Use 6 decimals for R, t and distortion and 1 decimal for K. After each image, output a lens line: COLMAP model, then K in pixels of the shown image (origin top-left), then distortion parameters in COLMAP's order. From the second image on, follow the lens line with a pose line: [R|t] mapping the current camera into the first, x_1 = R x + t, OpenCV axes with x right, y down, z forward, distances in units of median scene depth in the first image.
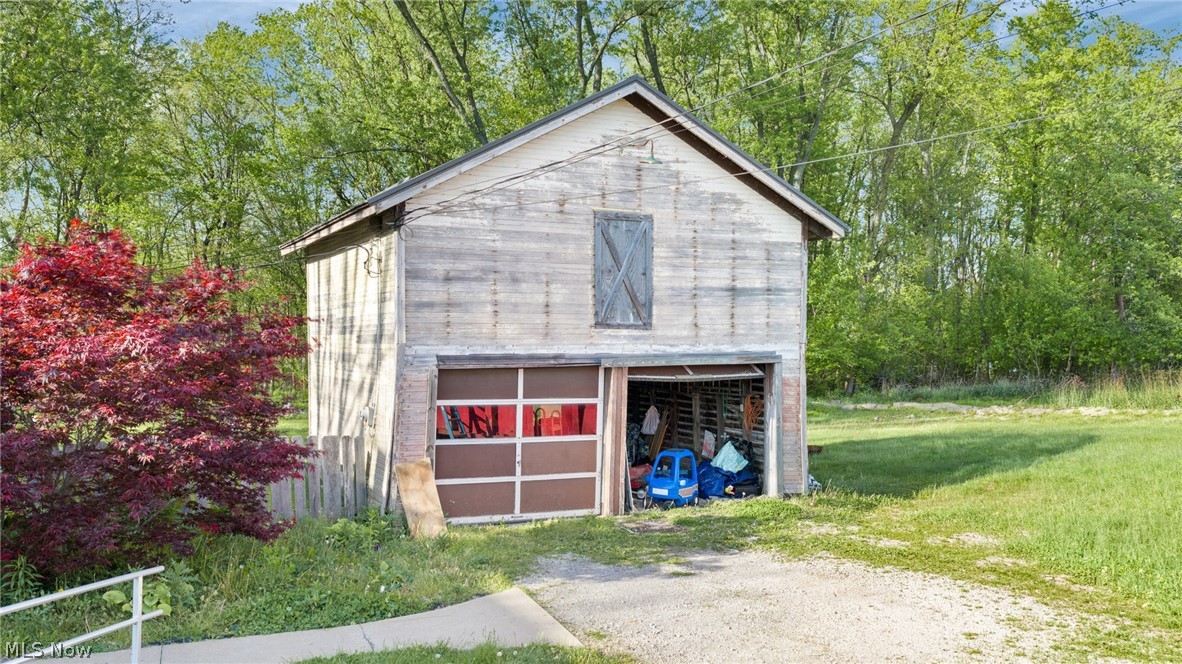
lens RADIAL K [[1033.3, 0, 563.0], [0, 1033.3, 376.0], [0, 0, 1]] dist [0.039345, -0.013773]
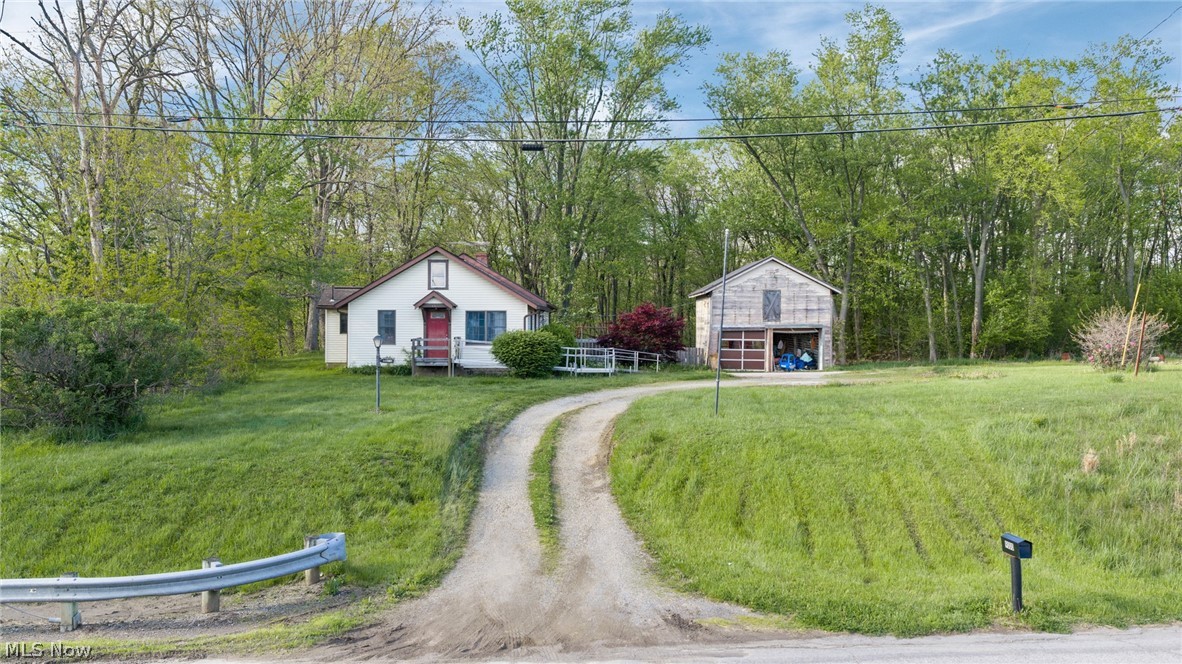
lens RADIAL K [[1033.3, 0, 597.6], [0, 1033.3, 324.1], [0, 0, 1]] dist [0.039345, -0.013773]
pose [[0.930029, -0.003067, -0.367473, 0.834162], [-0.013057, 0.999058, -0.041385, 0.128186], [0.367254, 0.043287, 0.929113, -2.666103]]
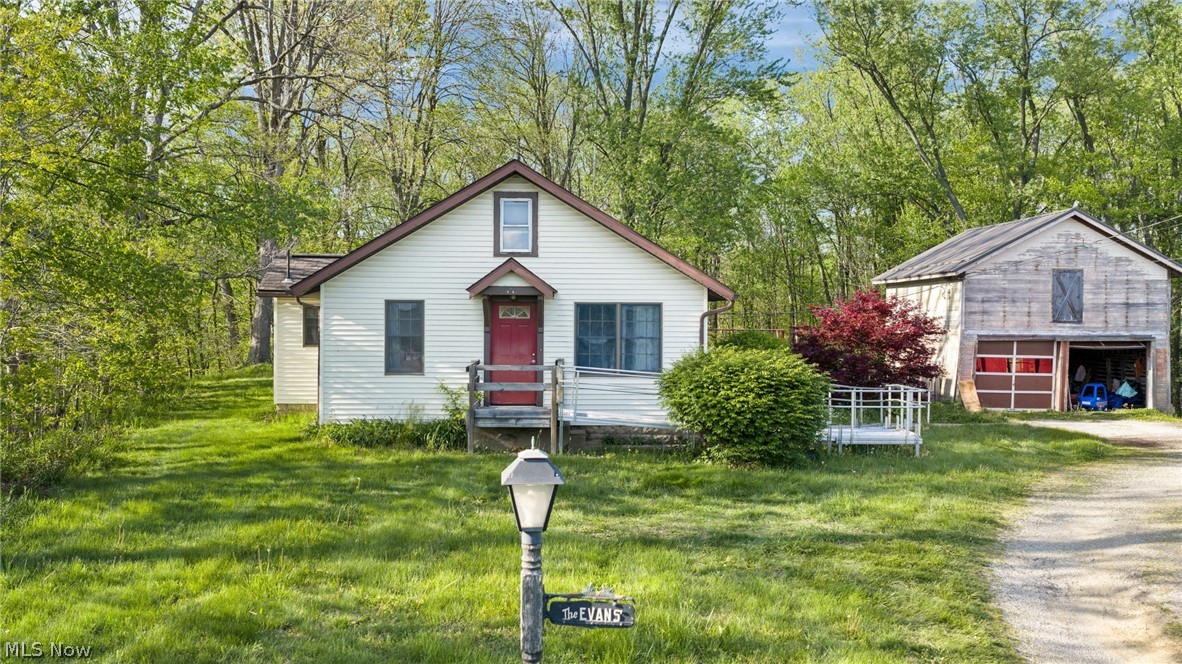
lens RADIAL K [[1033.3, 0, 588.1], [0, 1033.3, 332.7], [0, 0, 1]] dist [0.039345, -0.013773]
pose [[0.938778, 0.009597, -0.344388, -0.126662], [-0.019366, 0.999501, -0.024936, 0.045243], [0.343977, 0.030079, 0.938496, -1.323733]]
